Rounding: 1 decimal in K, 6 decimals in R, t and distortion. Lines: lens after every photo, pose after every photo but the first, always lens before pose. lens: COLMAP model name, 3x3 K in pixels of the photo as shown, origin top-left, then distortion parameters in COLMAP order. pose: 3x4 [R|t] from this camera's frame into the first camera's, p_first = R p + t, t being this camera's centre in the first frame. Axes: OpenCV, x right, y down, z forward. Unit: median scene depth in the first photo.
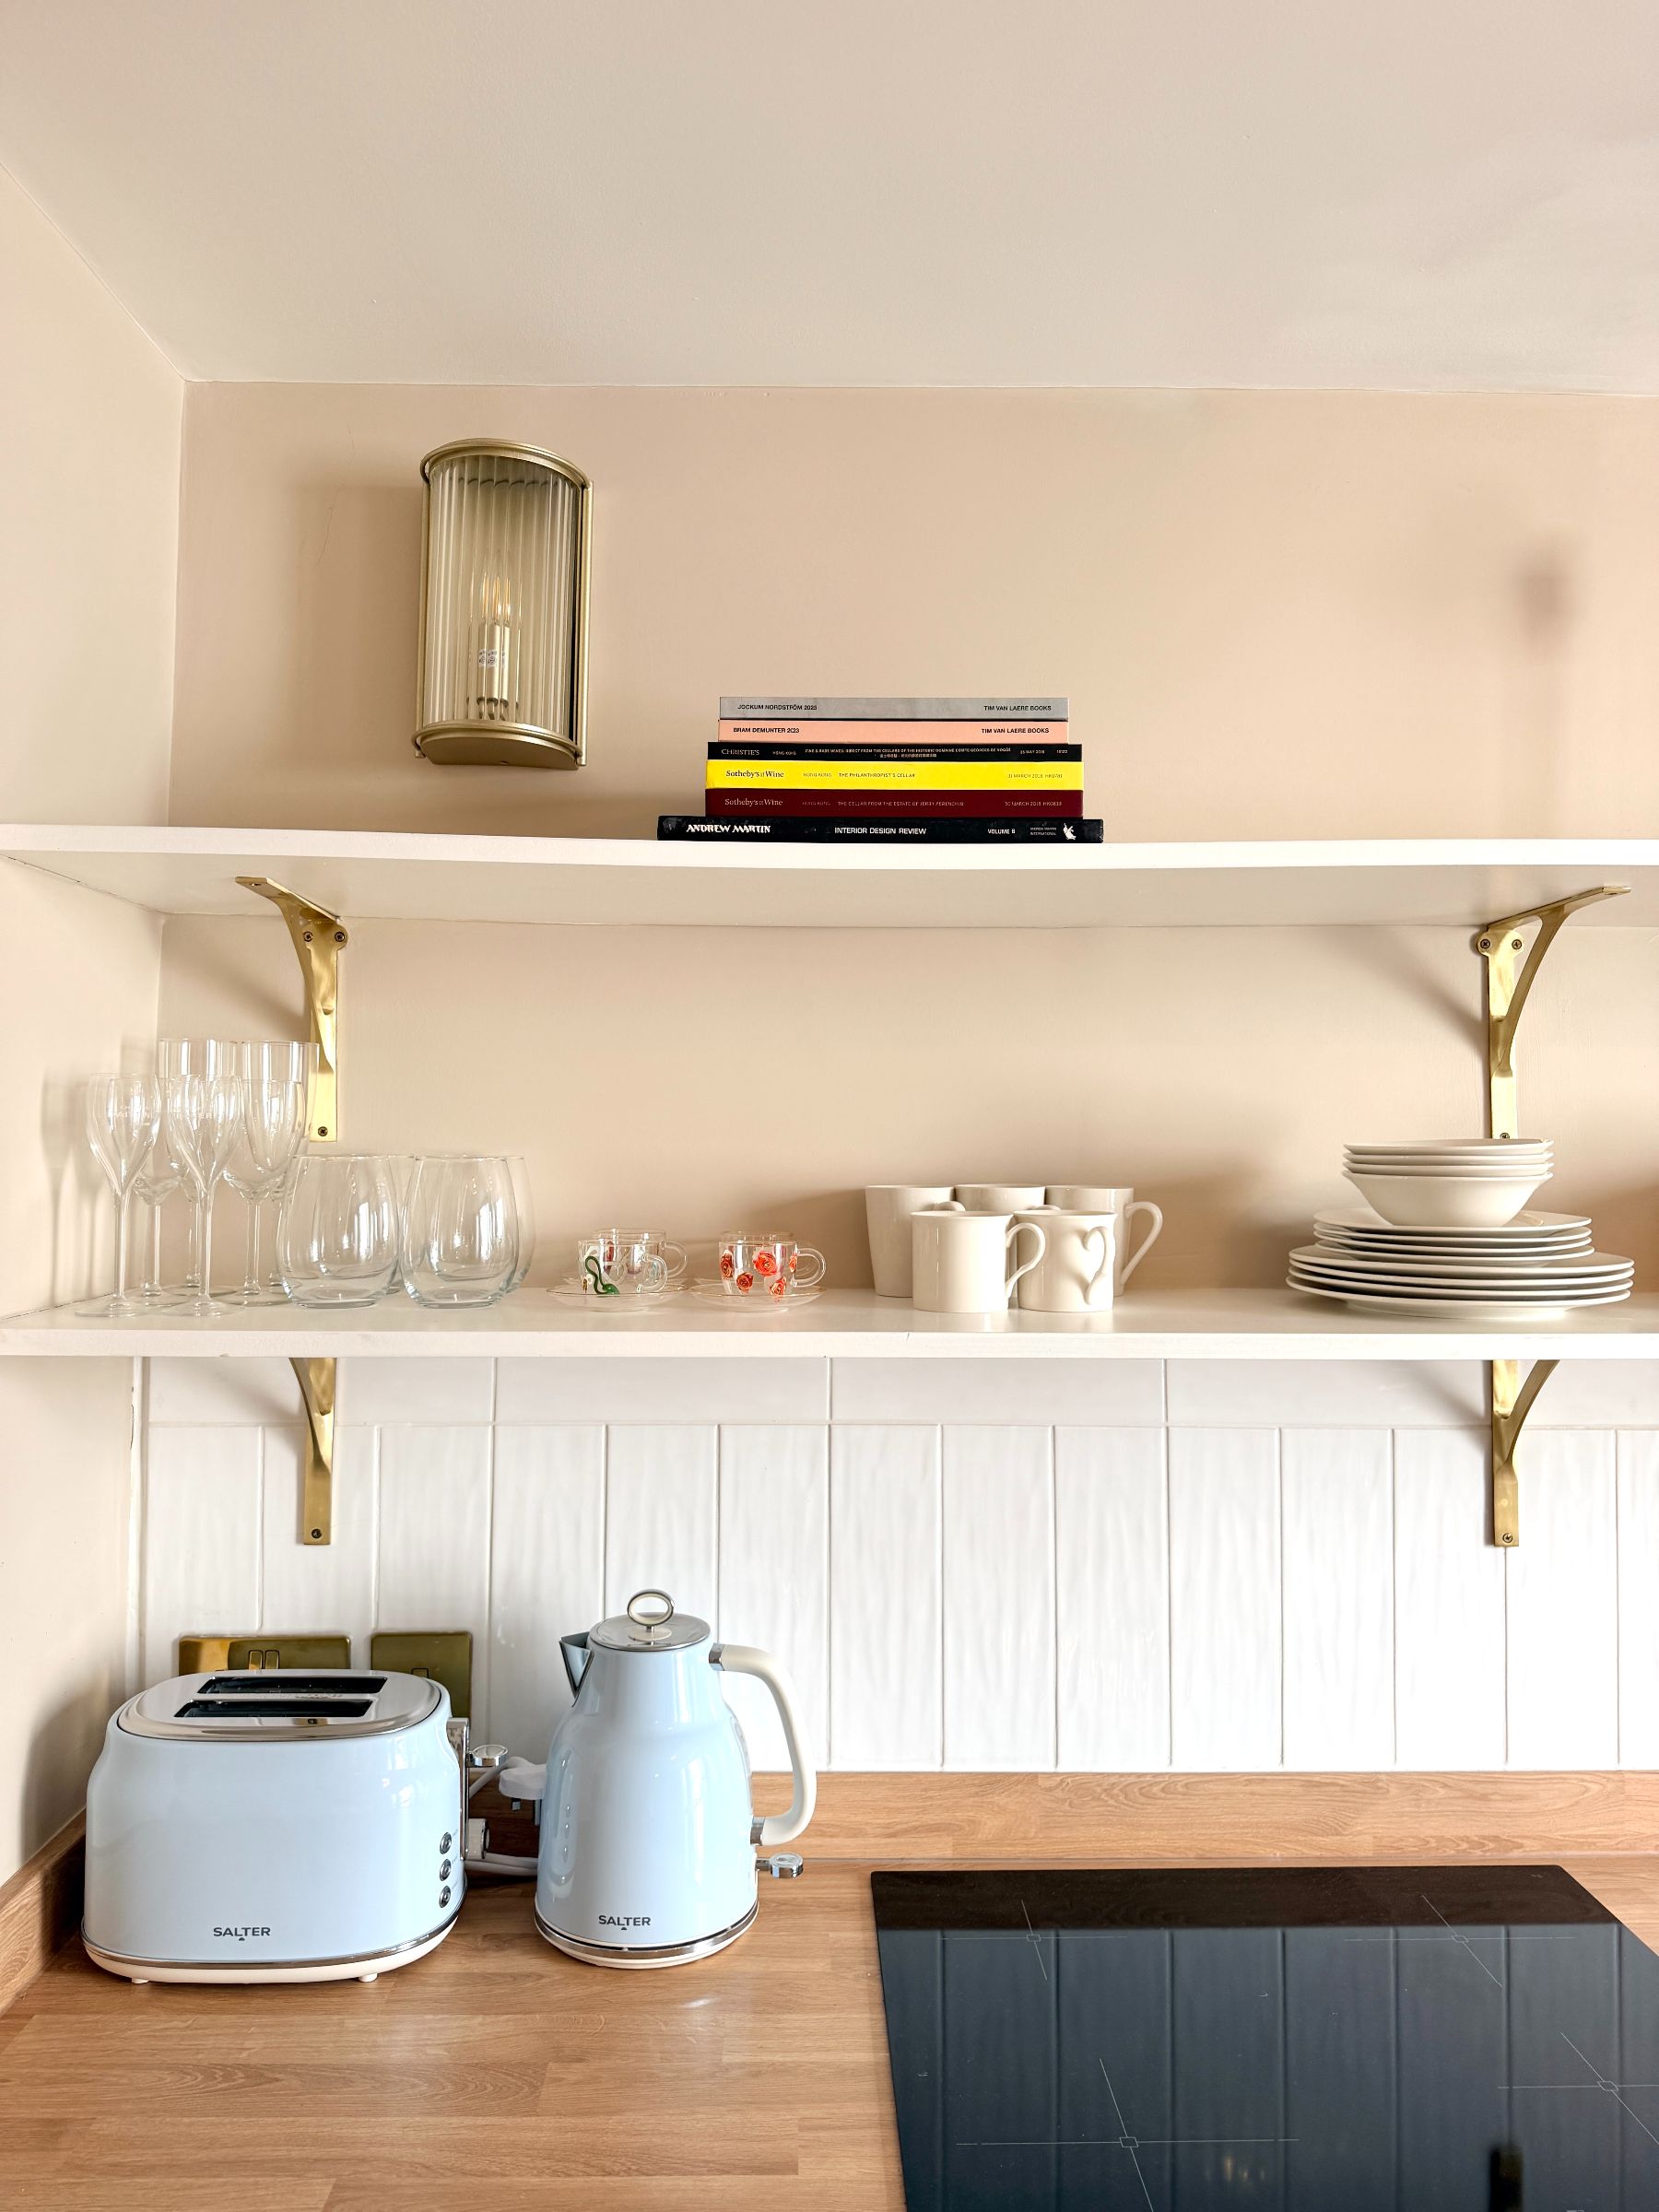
lens RADIAL K [[1580.3, 0, 833.1], [0, 1580.3, 1091.9], [0, 0, 1]] dist [0.062400, -0.089575]
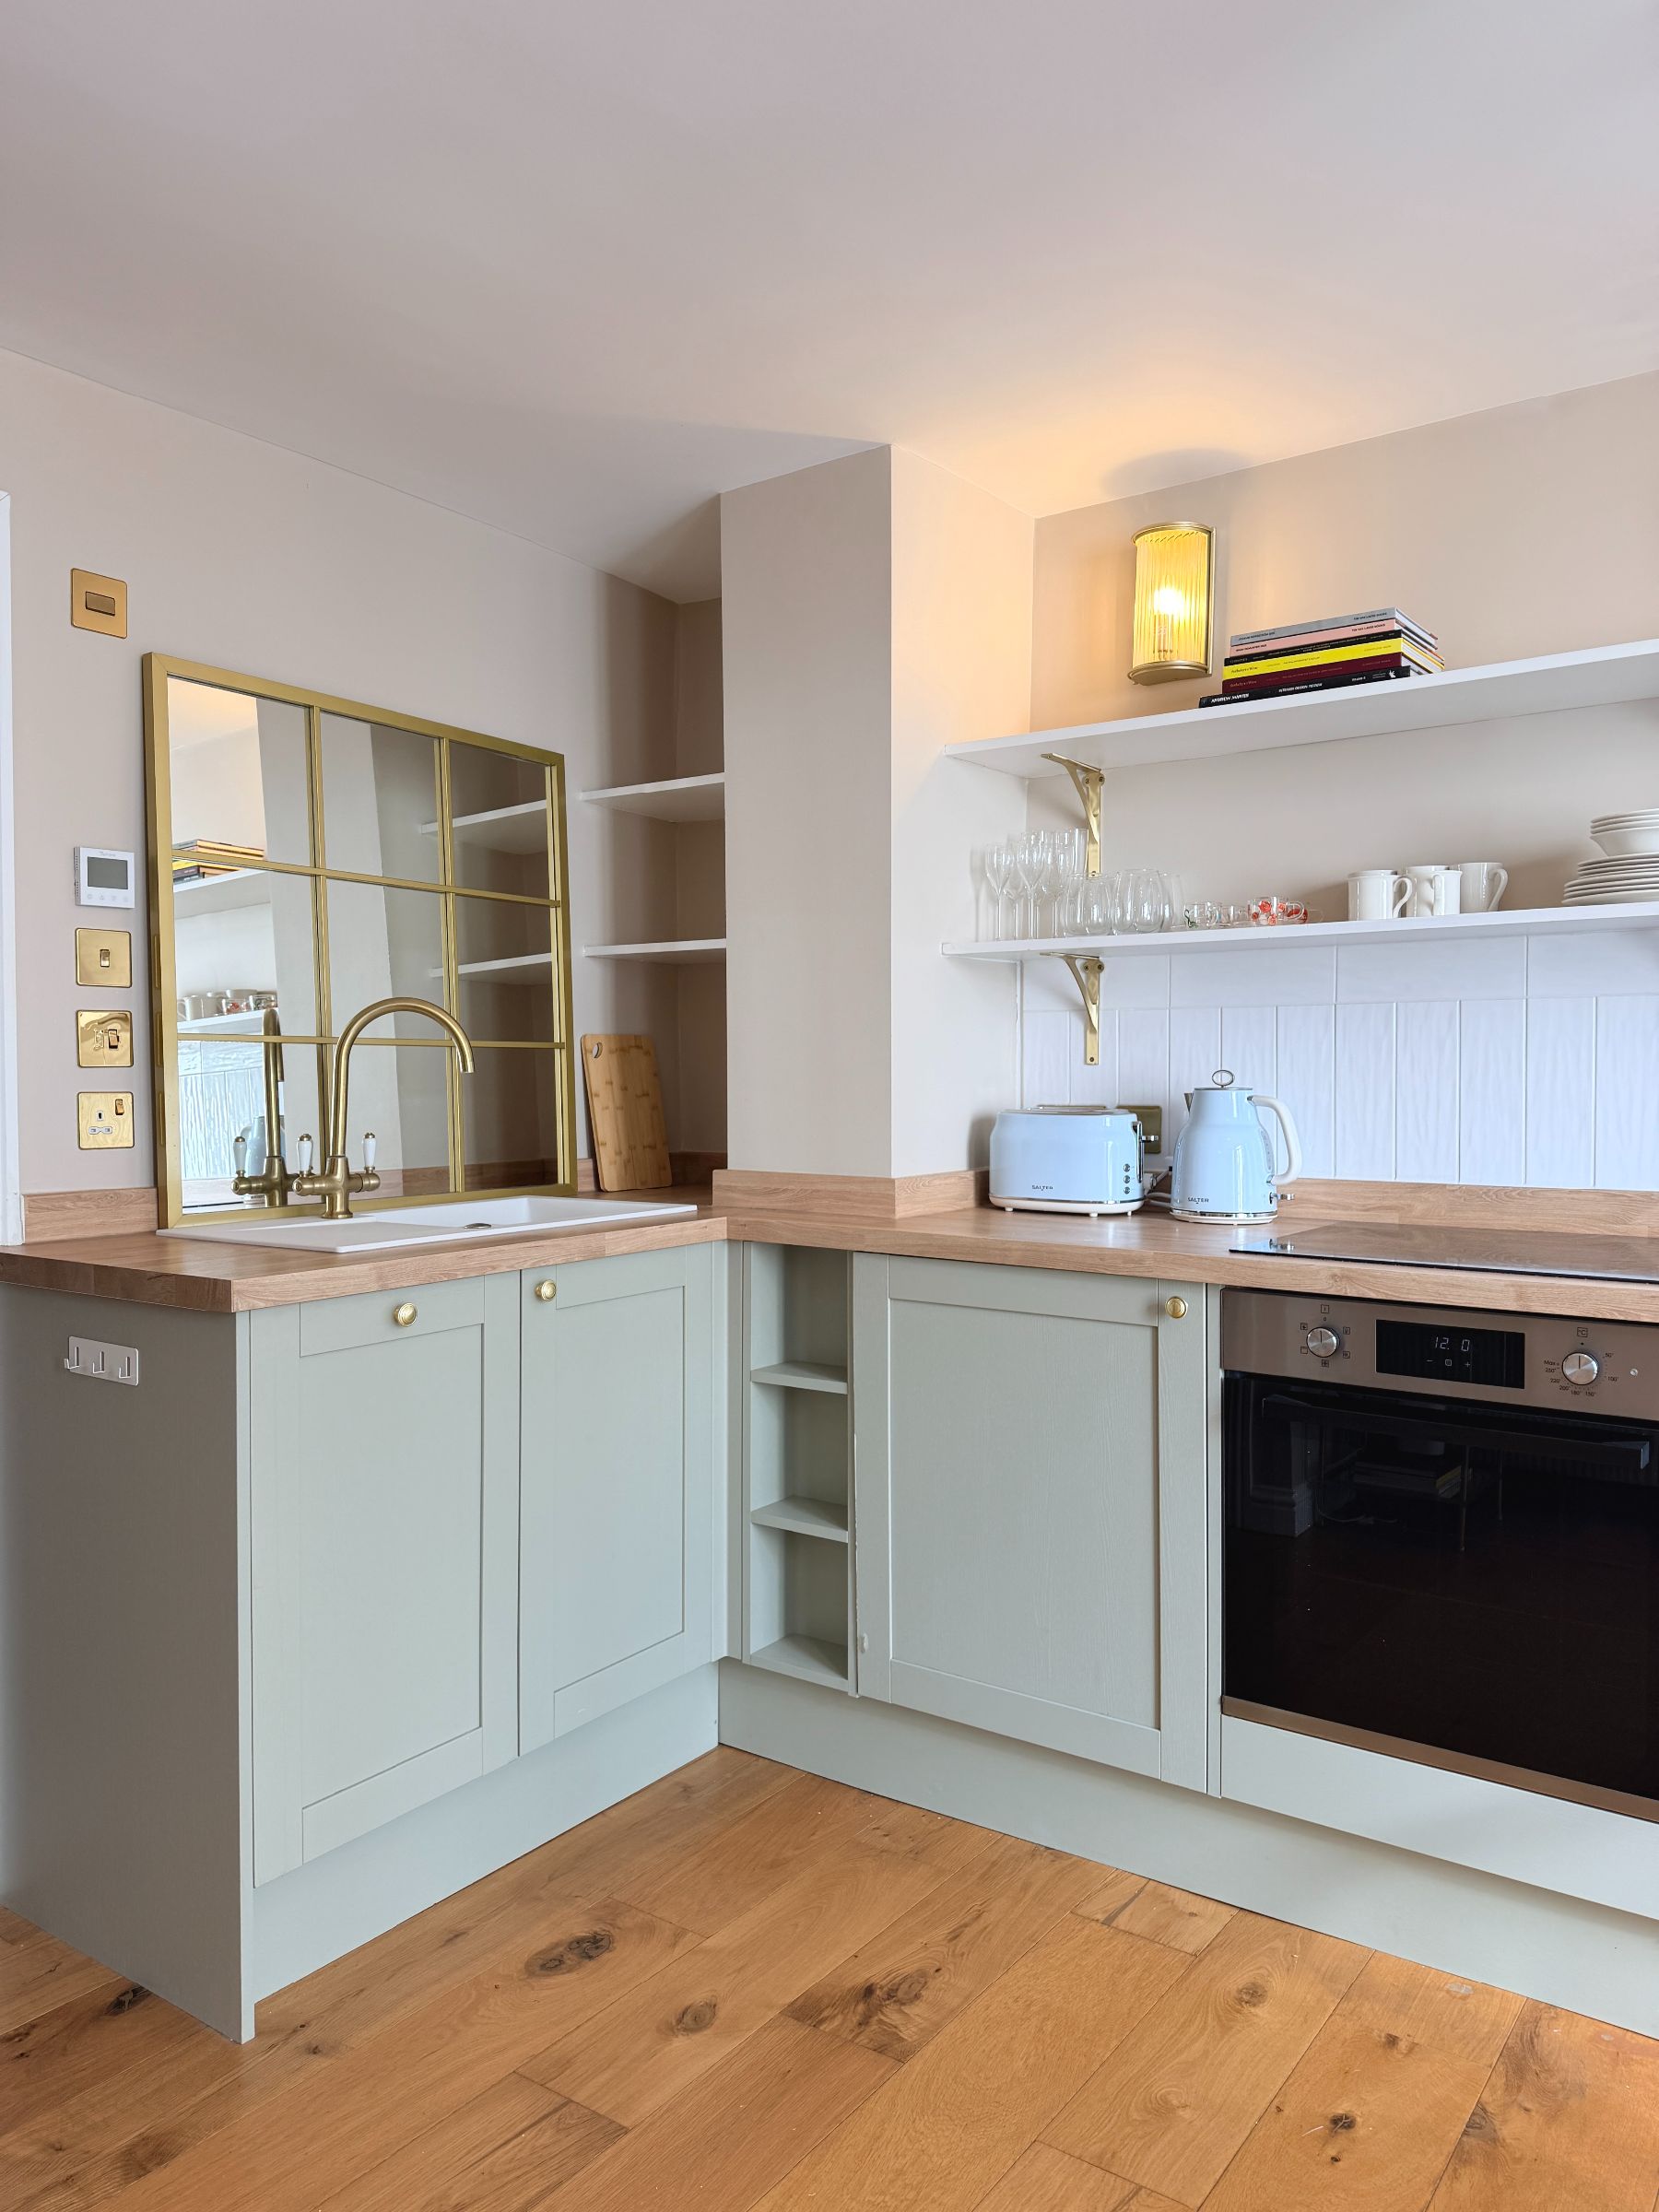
lens RADIAL K [[1580.3, 0, 833.1], [0, 1580.3, 1091.9], [0, 0, 1]] dist [0.062400, -0.089575]
pose [[0.804181, -0.001783, -0.594382, 0.692129], [0.031660, 0.998704, 0.039839, 0.235202], [0.593541, -0.050856, 0.803196, -0.963729]]
